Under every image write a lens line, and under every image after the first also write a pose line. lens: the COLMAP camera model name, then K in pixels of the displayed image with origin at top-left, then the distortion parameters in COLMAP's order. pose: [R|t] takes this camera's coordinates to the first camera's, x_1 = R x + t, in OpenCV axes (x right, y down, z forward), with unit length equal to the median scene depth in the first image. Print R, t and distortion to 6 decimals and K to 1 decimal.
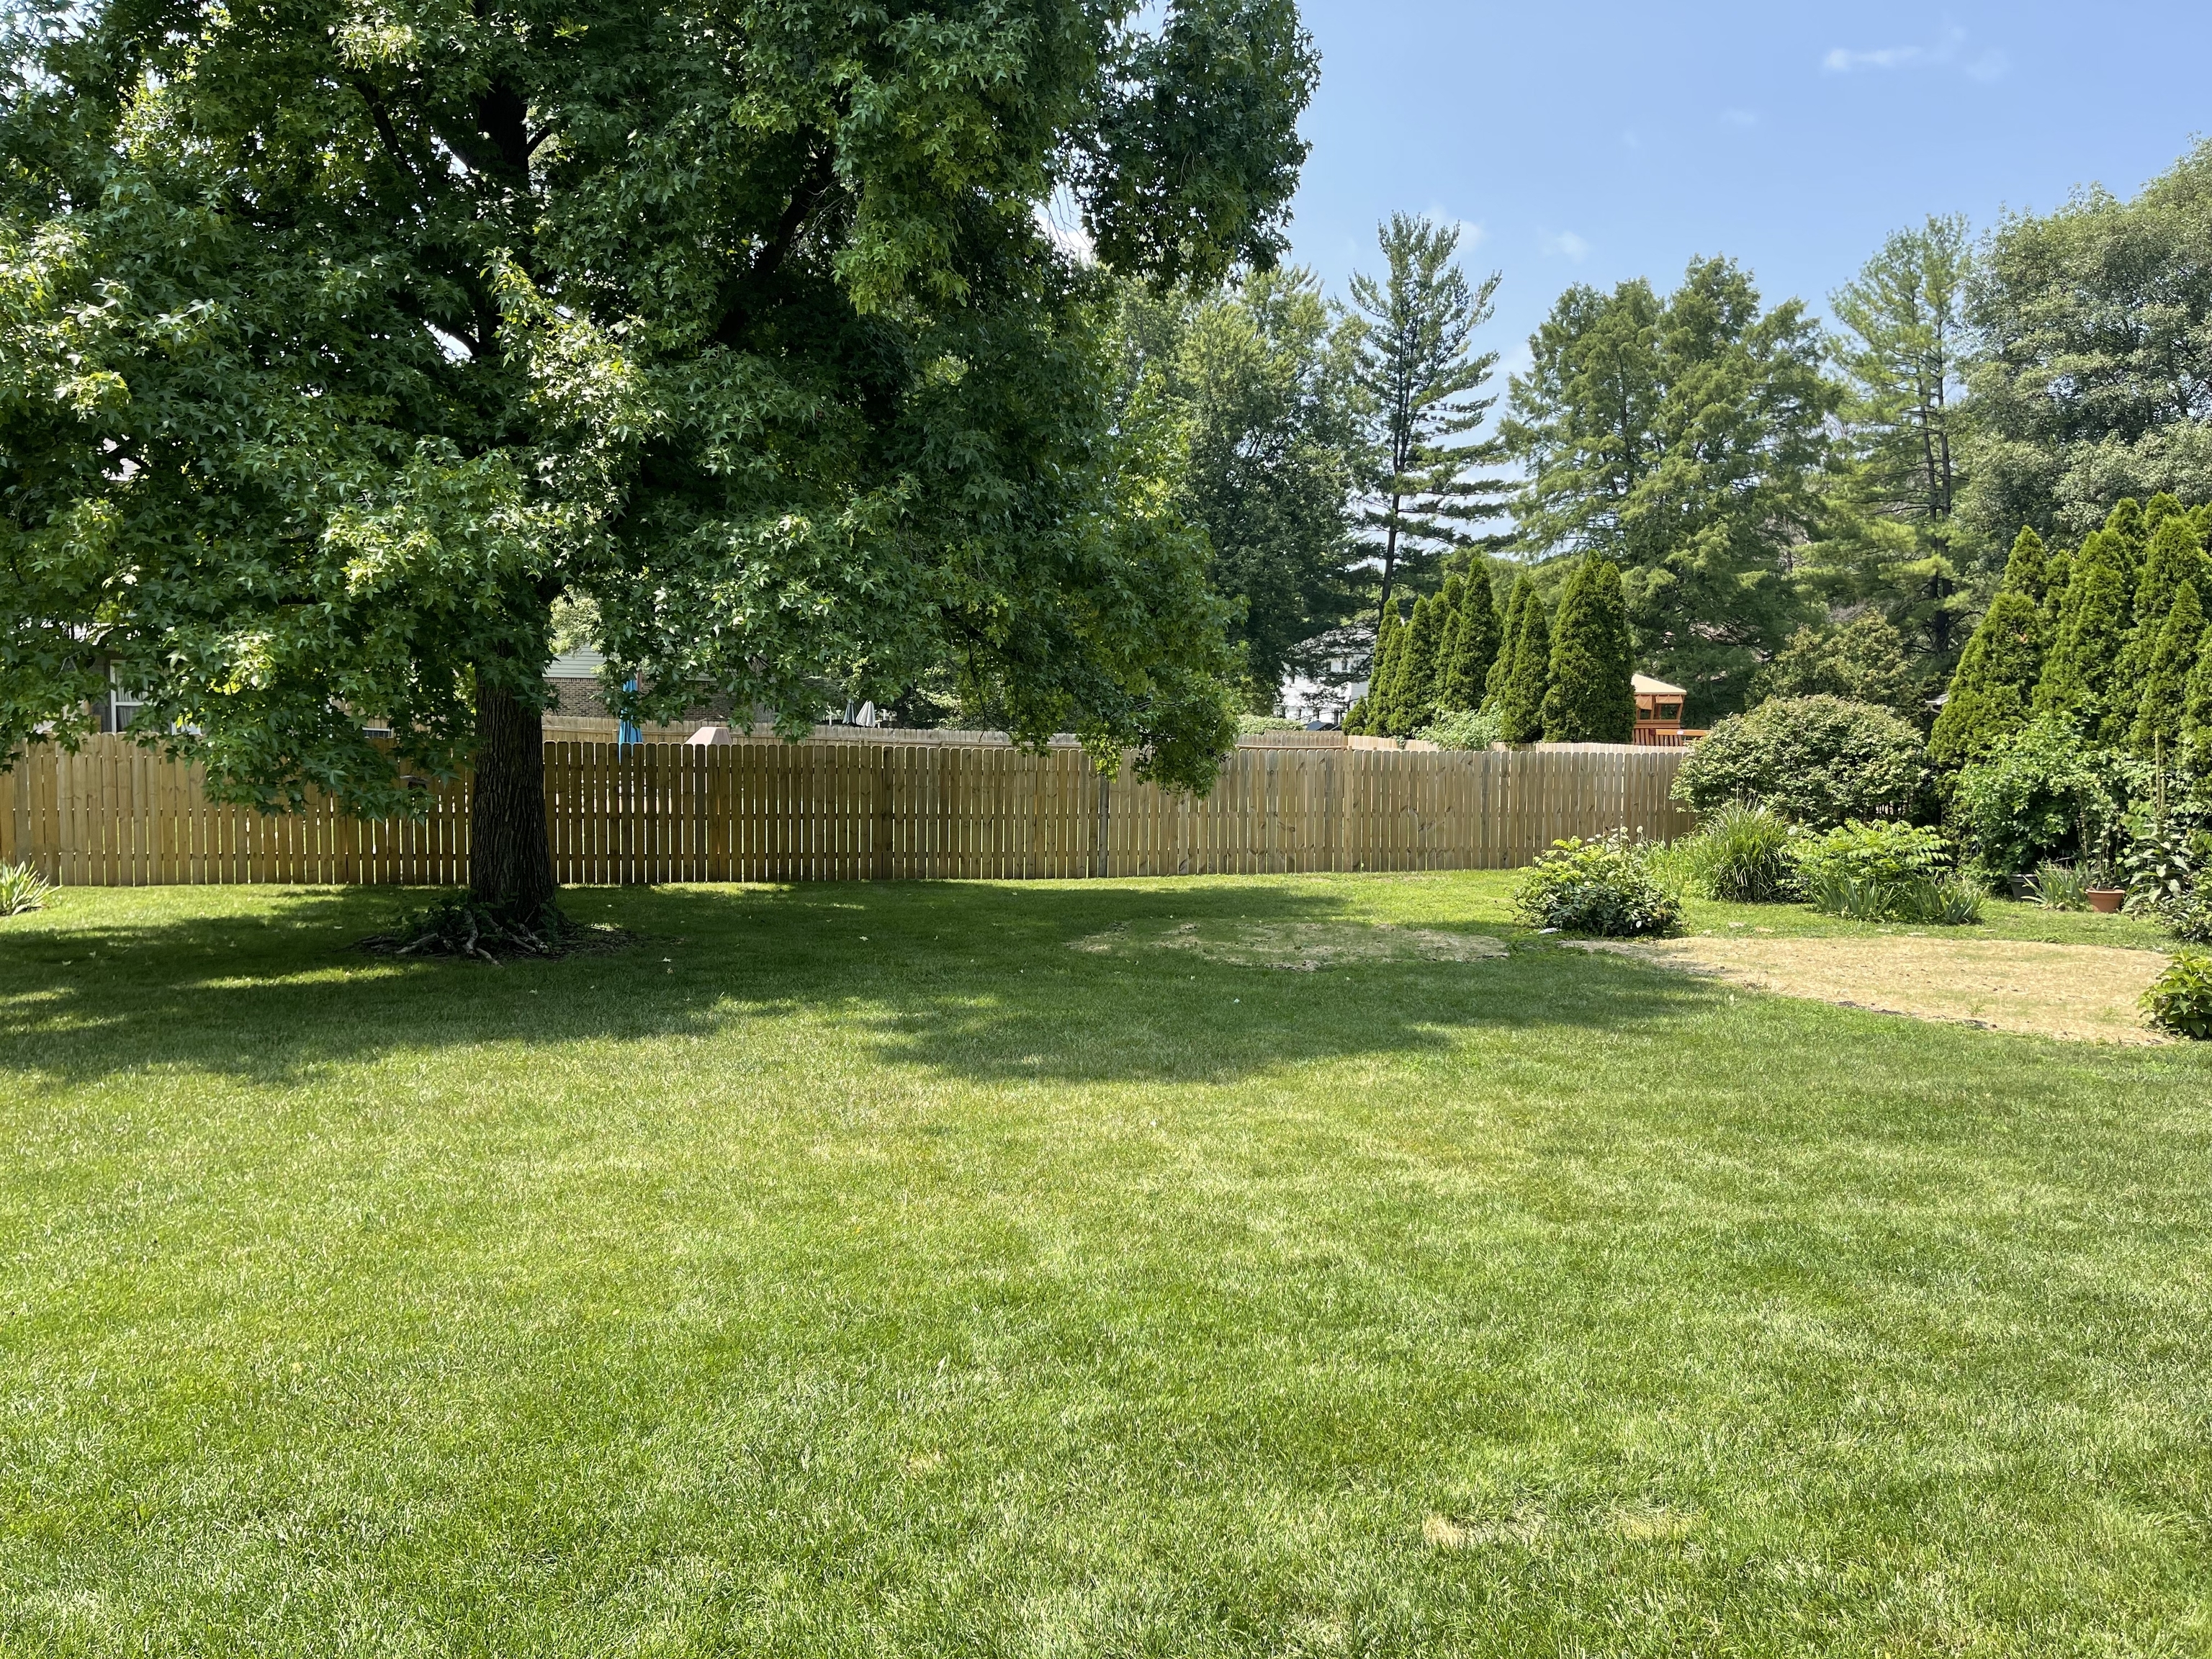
lens RADIAL K [[1641.0, 0, 1107.1], [0, 1641.0, 839.6], [0, 0, 1]] dist [0.039386, -0.005281]
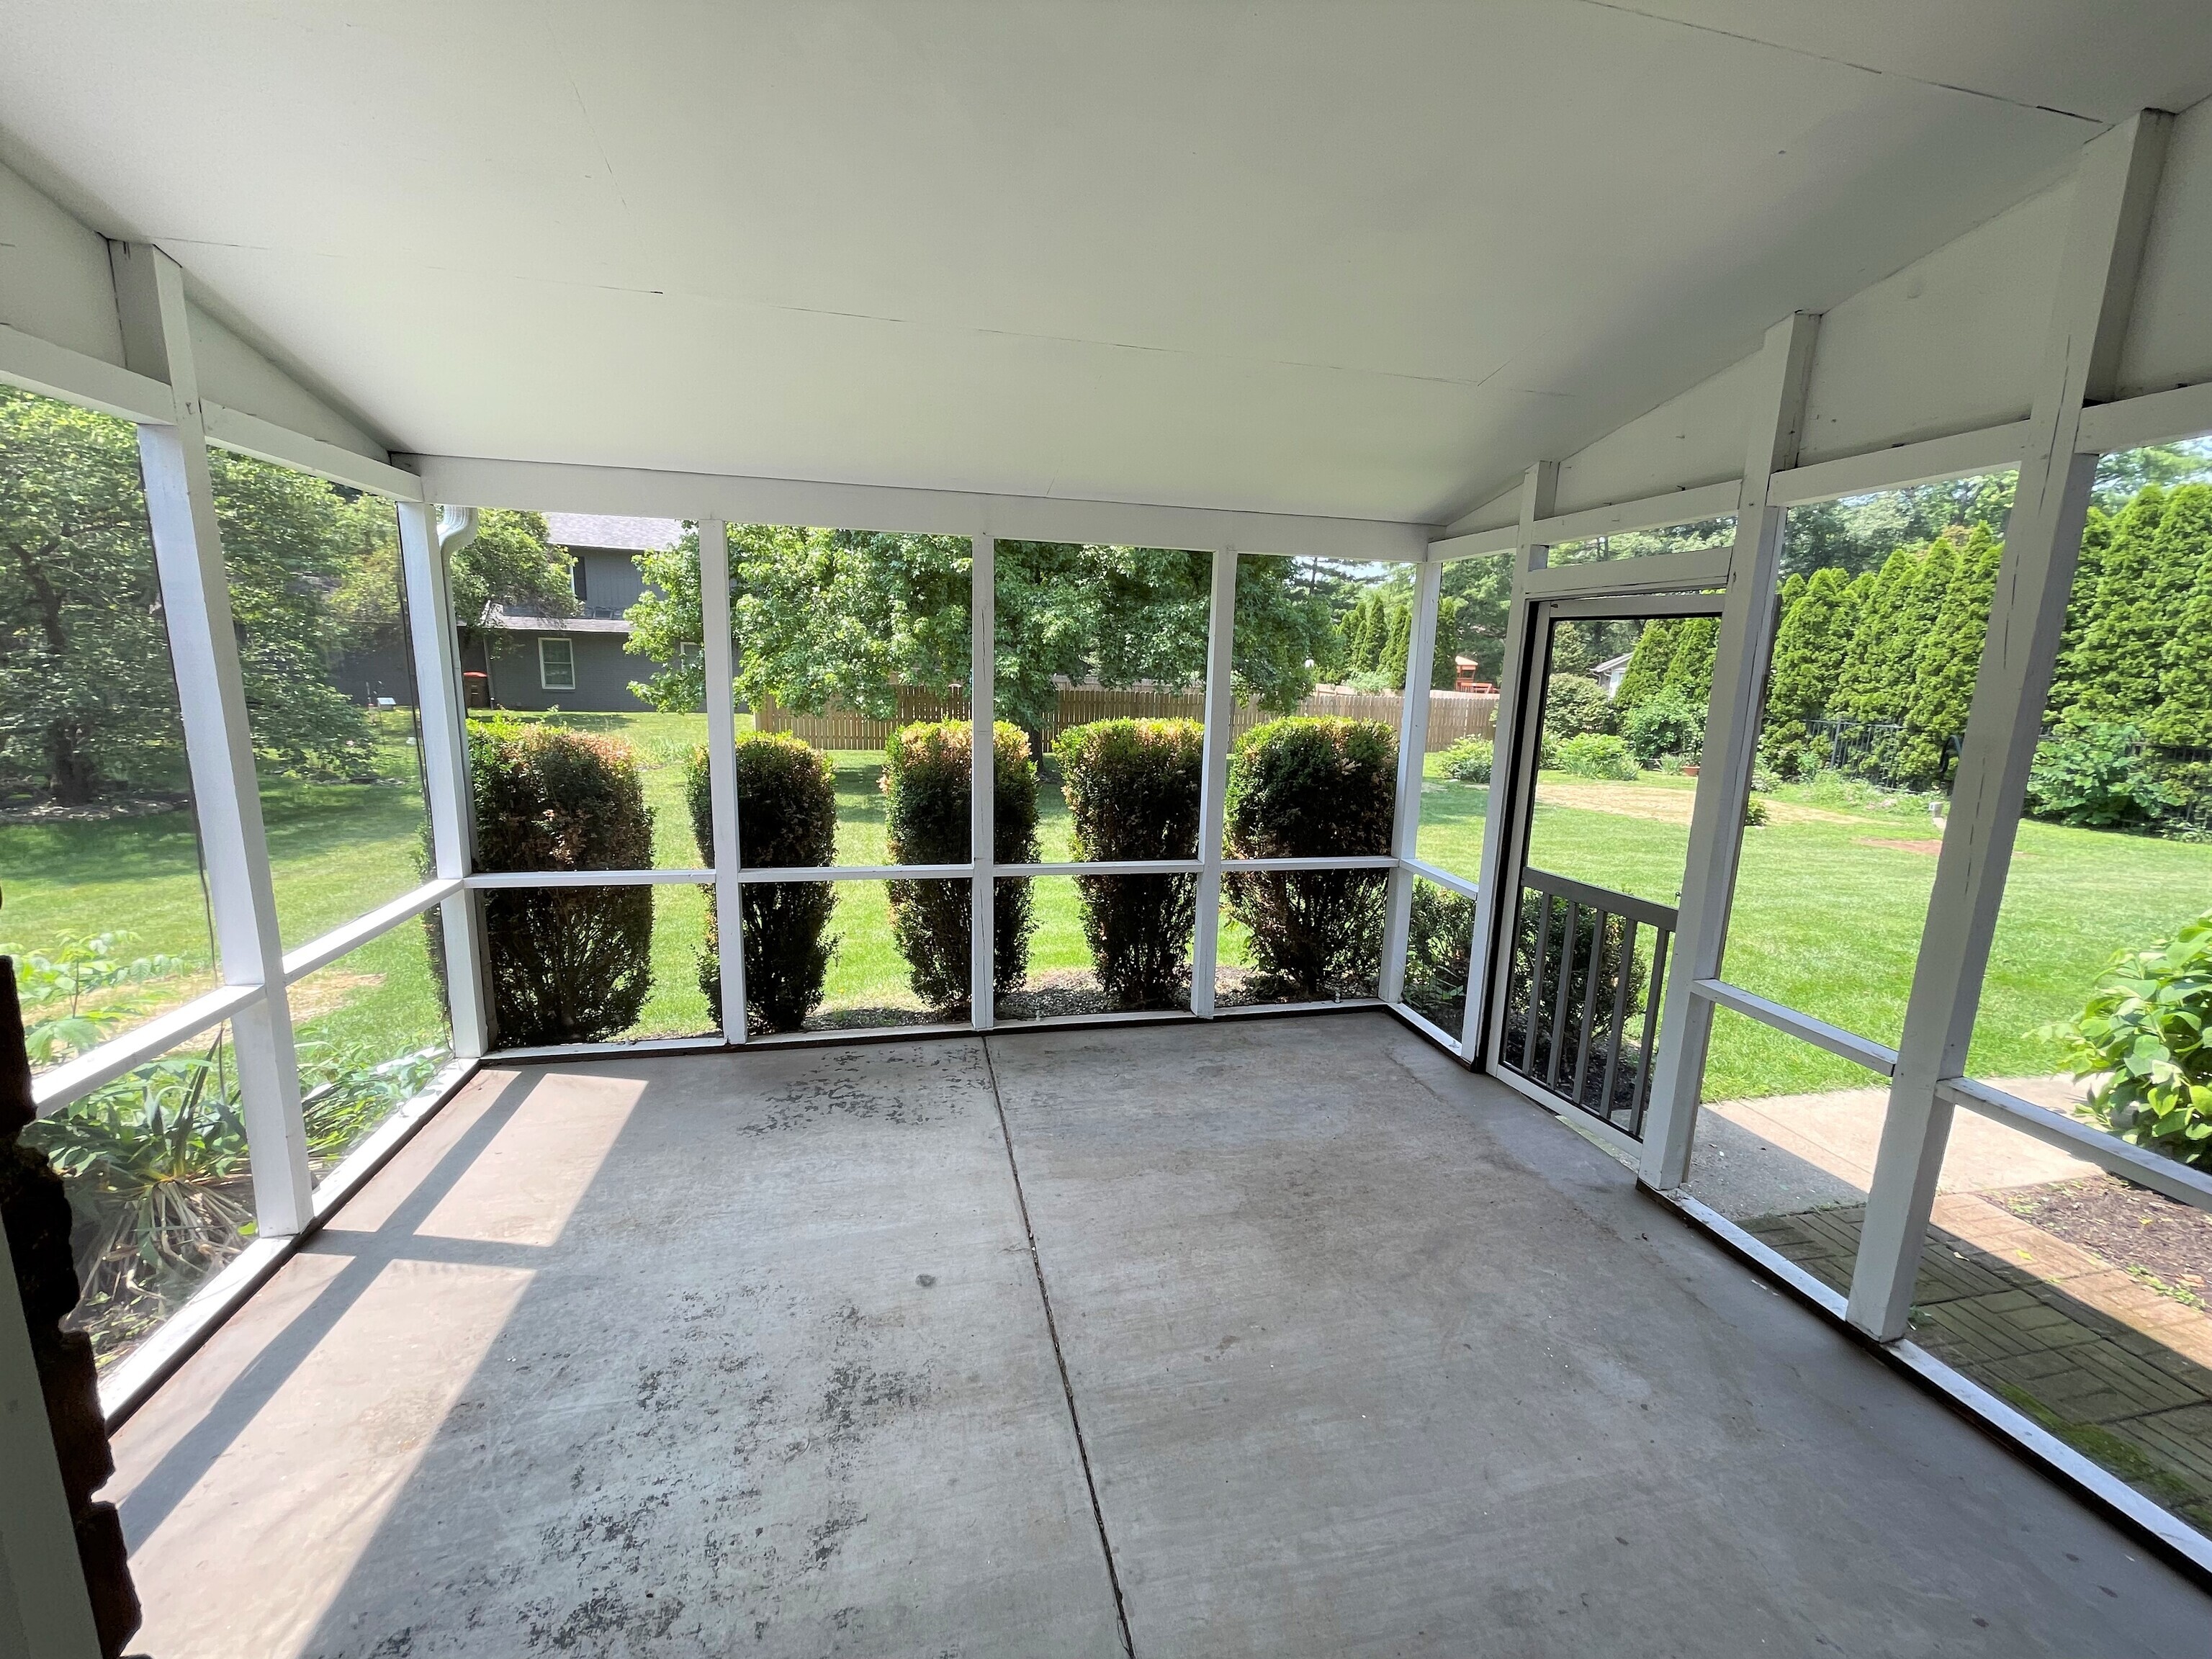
lens RADIAL K [[887.4, 0, 1100.3], [0, 887.4, 830.5], [0, 0, 1]] dist [-0.001444, -0.000066]
pose [[0.999683, 0.018259, -0.017333, -0.156586], [-0.016178, 0.993419, 0.113386, -0.005940], [0.019290, -0.113070, 0.993400, -0.192888]]
